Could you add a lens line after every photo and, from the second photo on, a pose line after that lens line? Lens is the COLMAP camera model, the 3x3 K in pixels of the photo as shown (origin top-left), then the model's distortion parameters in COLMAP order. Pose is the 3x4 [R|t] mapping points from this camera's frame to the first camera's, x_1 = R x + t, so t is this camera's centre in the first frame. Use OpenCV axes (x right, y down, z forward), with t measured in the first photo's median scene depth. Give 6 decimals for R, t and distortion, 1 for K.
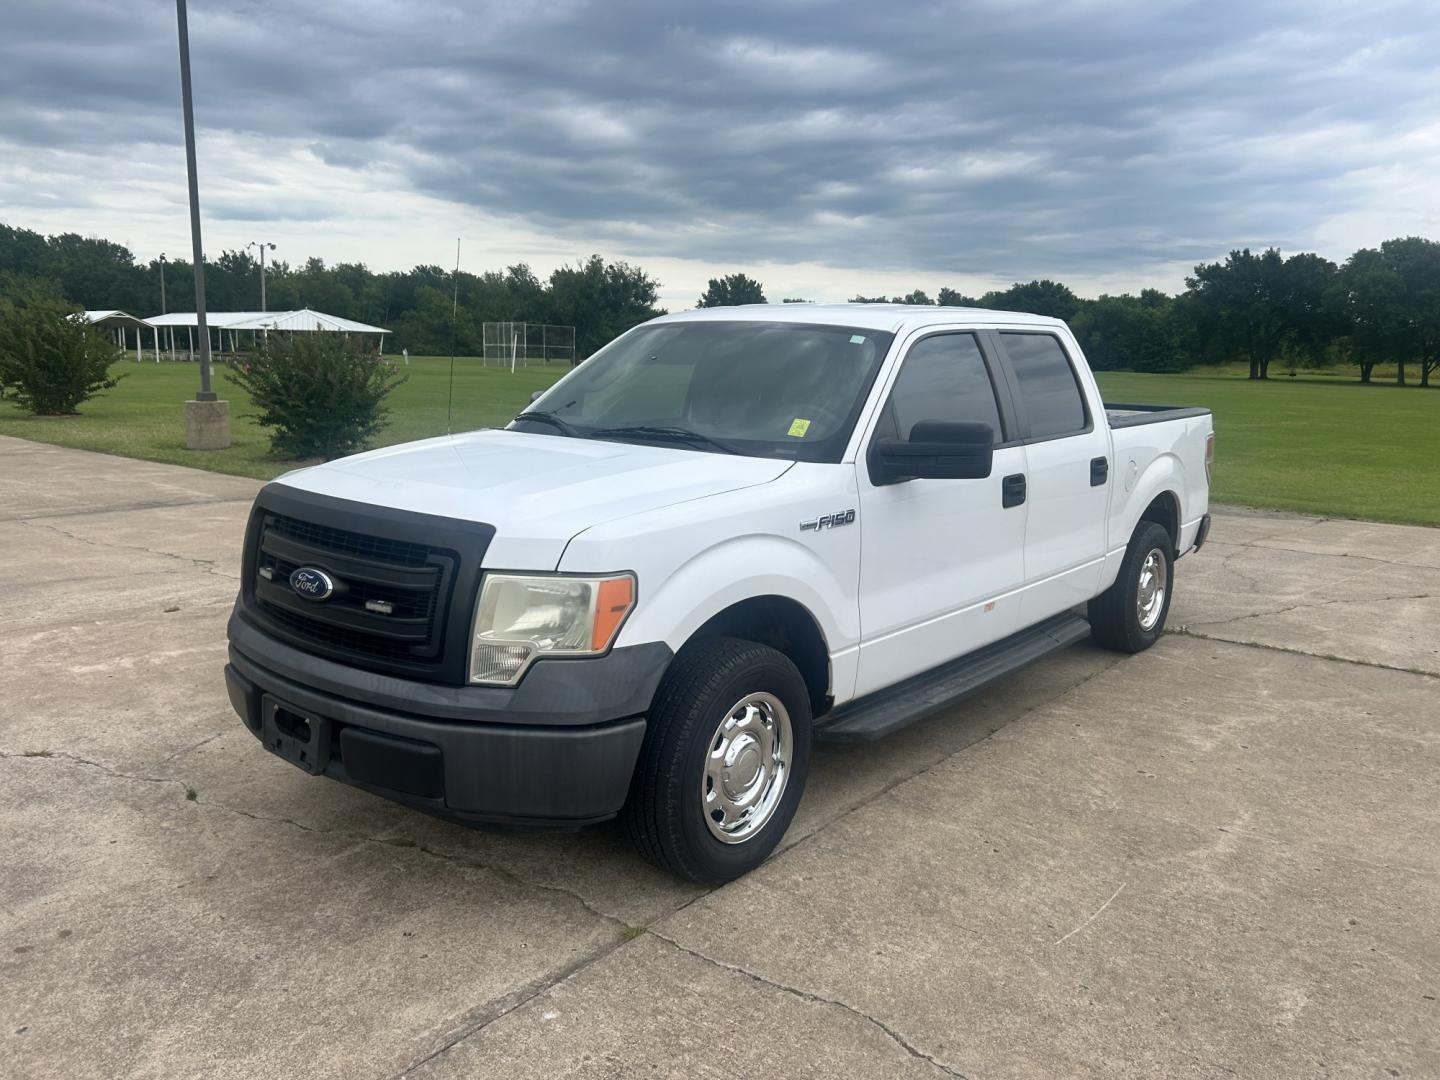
lens RADIAL K [[1101.7, 0, 719.9], [0, 1101.7, 481.3], [0, 0, 1]] dist [0.053884, -0.065316]
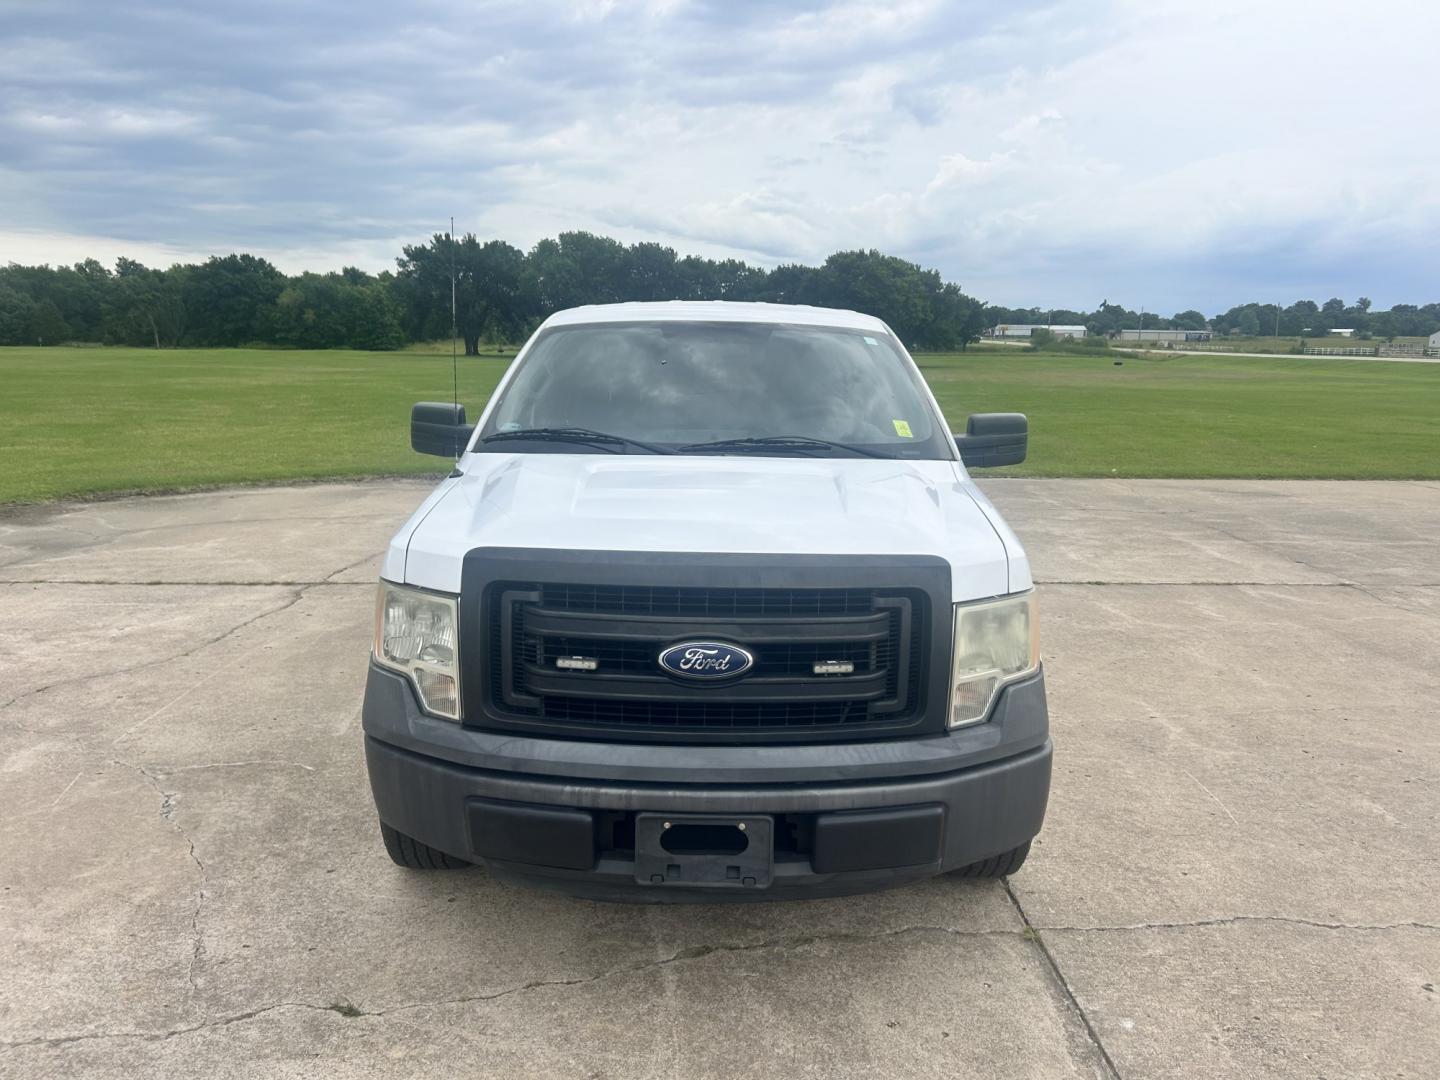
lens RADIAL K [[1107.9, 0, 735.1], [0, 1107.9, 486.2], [0, 0, 1]] dist [0.041844, -0.048384]
pose [[0.761588, -0.096210, 0.640880, -0.119207], [0.080958, 0.995296, 0.053209, -0.010399], [-0.642985, 0.011360, 0.765795, 0.051536]]
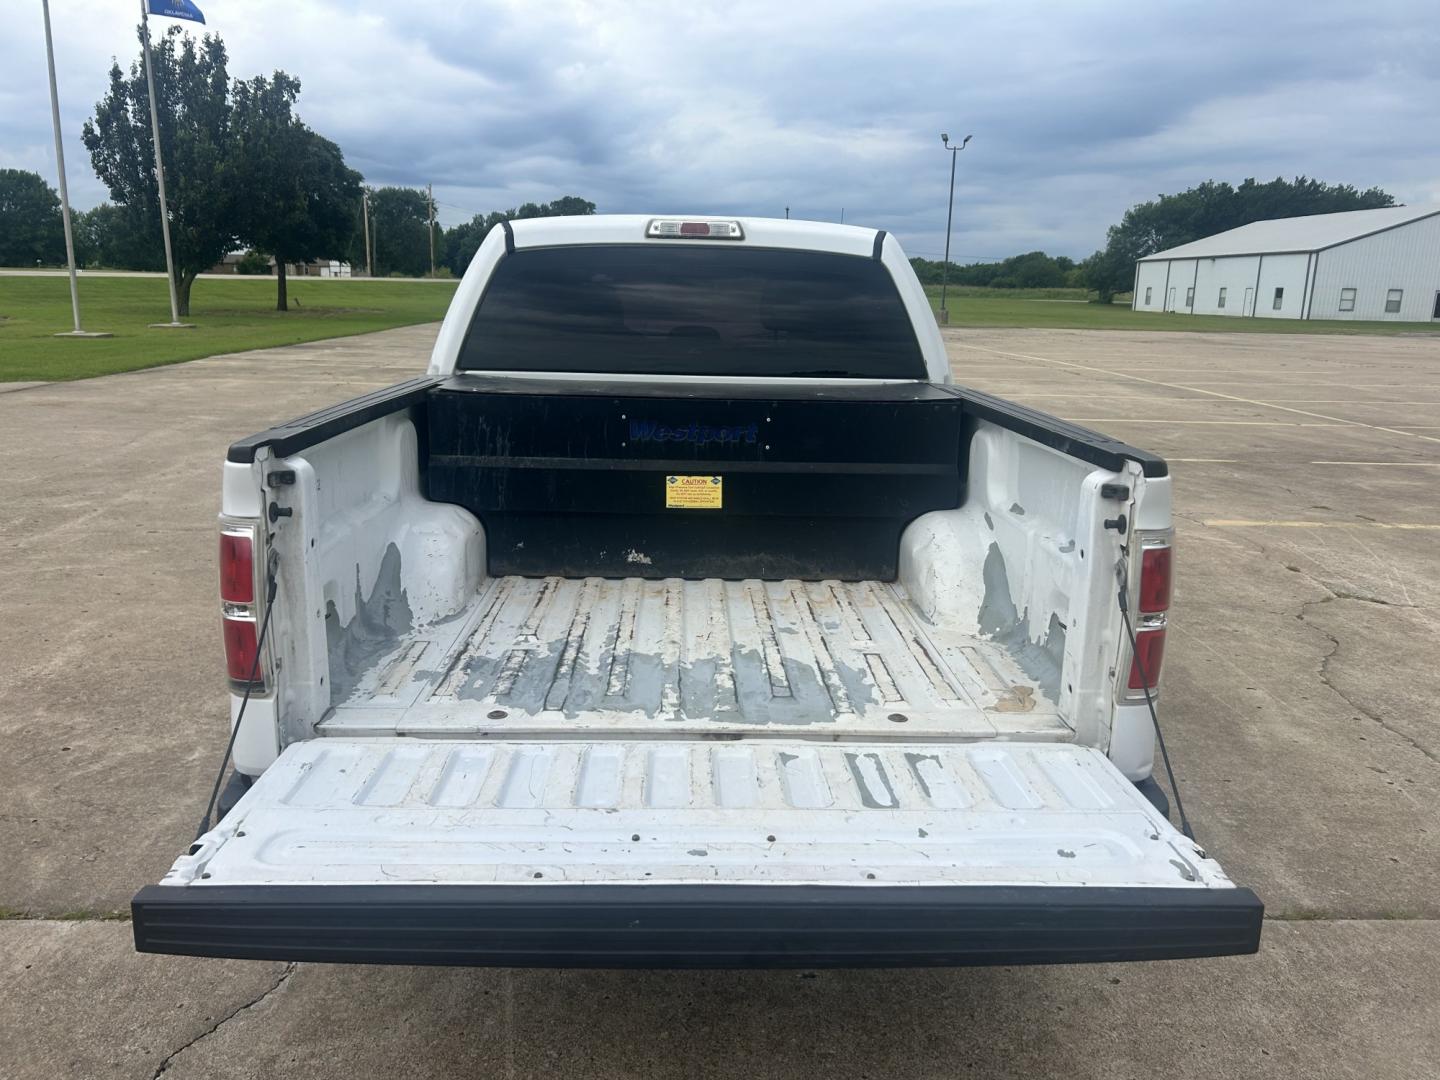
lens RADIAL K [[1085.1, 0, 706.2], [0, 1085.1, 546.6], [0, 0, 1]] dist [0.042145, -0.042090]
pose [[-0.752210, 0.116554, -0.648533, 0.157449], [-0.119320, 0.943866, 0.308026, -0.041805], [0.648030, 0.309084, -0.696078, 0.380828]]
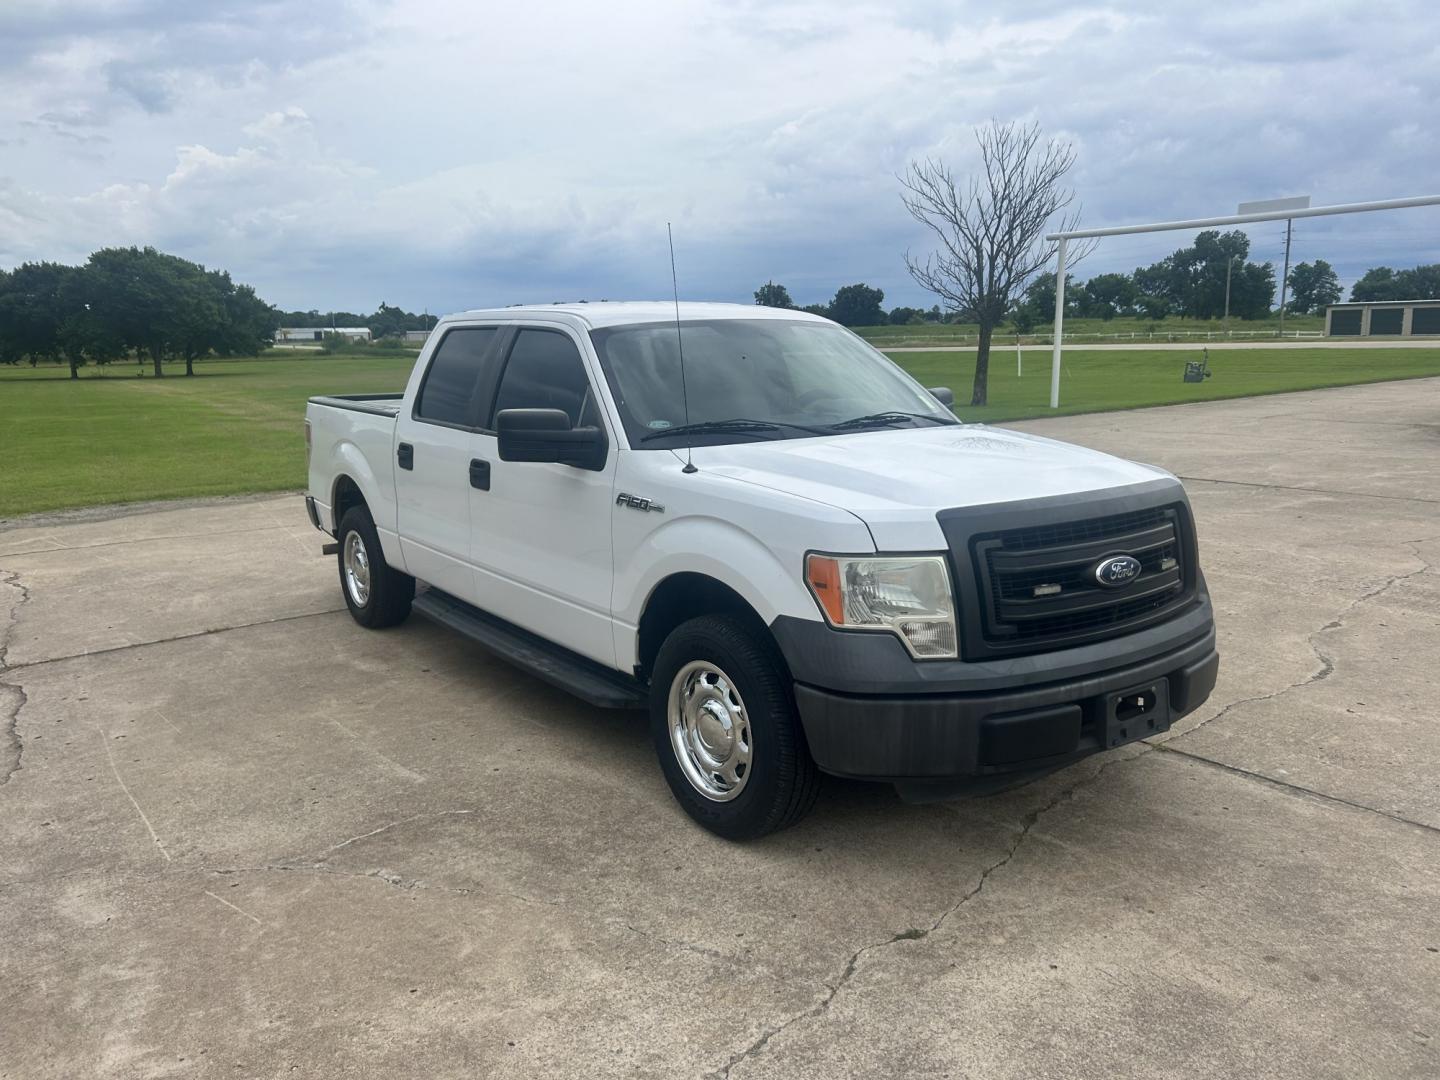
lens RADIAL K [[1101.7, 0, 719.9], [0, 1101.7, 481.3], [0, 0, 1]] dist [0.053884, -0.065316]
pose [[0.242341, -0.149424, 0.958615, -0.203291], [0.140704, 0.983035, 0.117660, -0.023568], [-0.959934, 0.106367, 0.259254, 0.150794]]
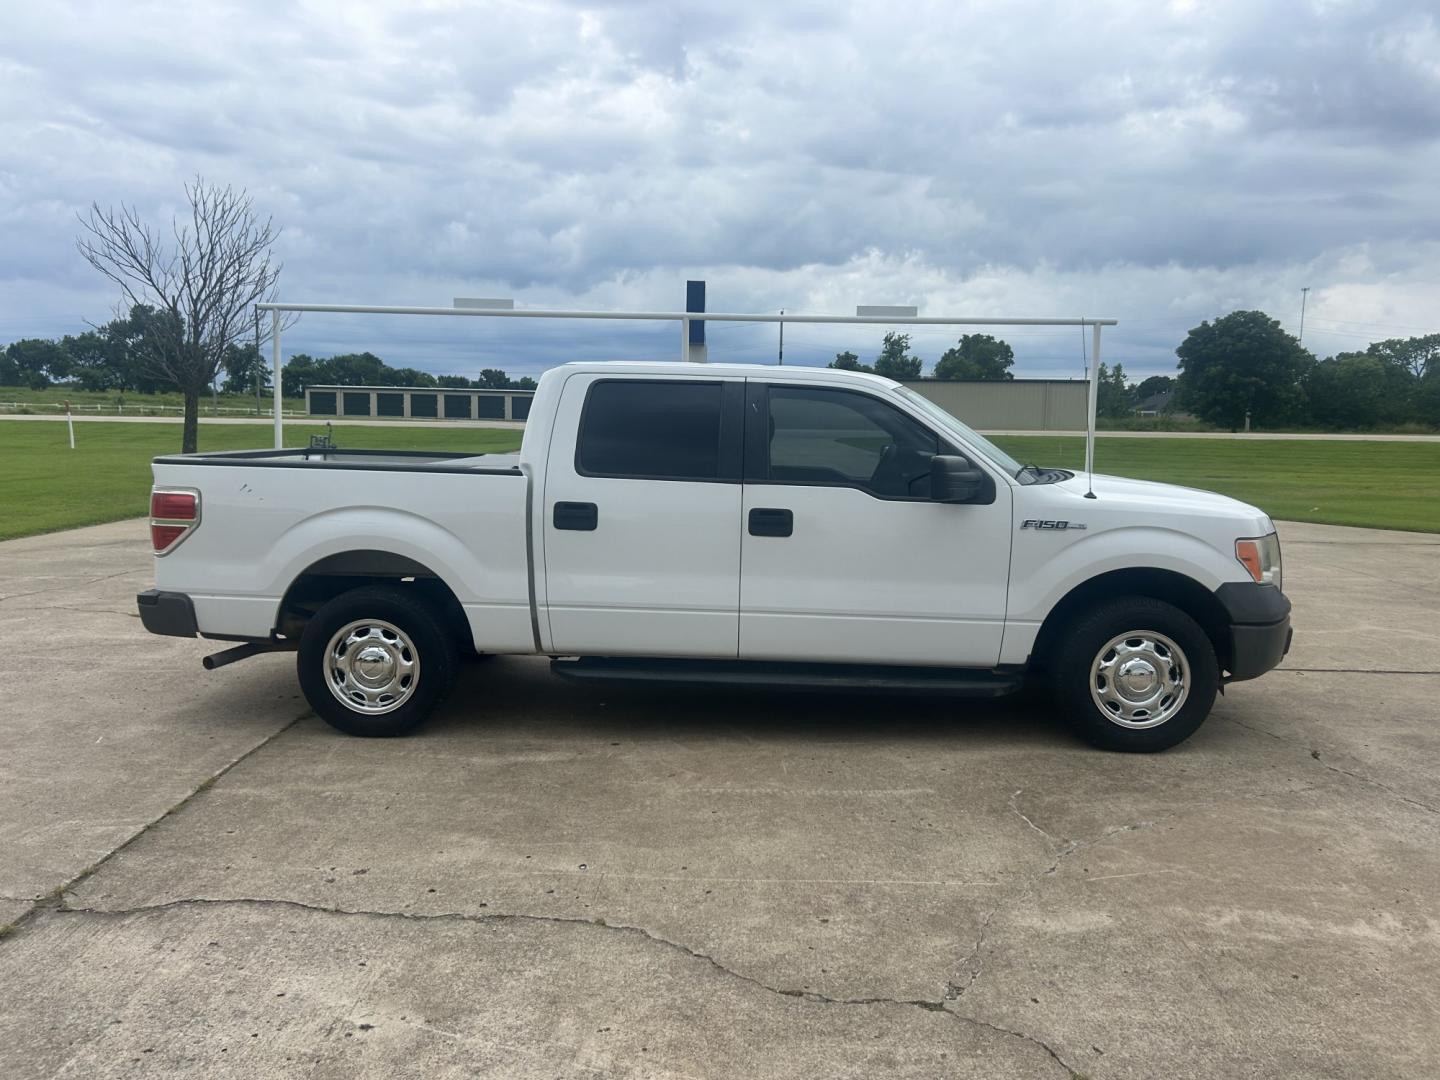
lens RADIAL K [[1085.5, 0, 726.3], [0, 1085.5, 516.5], [0, 0, 1]] dist [0.037716, -0.033091]
pose [[-0.614837, -0.105016, 0.781631, -0.174842], [0.065865, 0.980795, 0.183584, -0.048020], [-0.785899, 0.164356, -0.596113, 0.386484]]
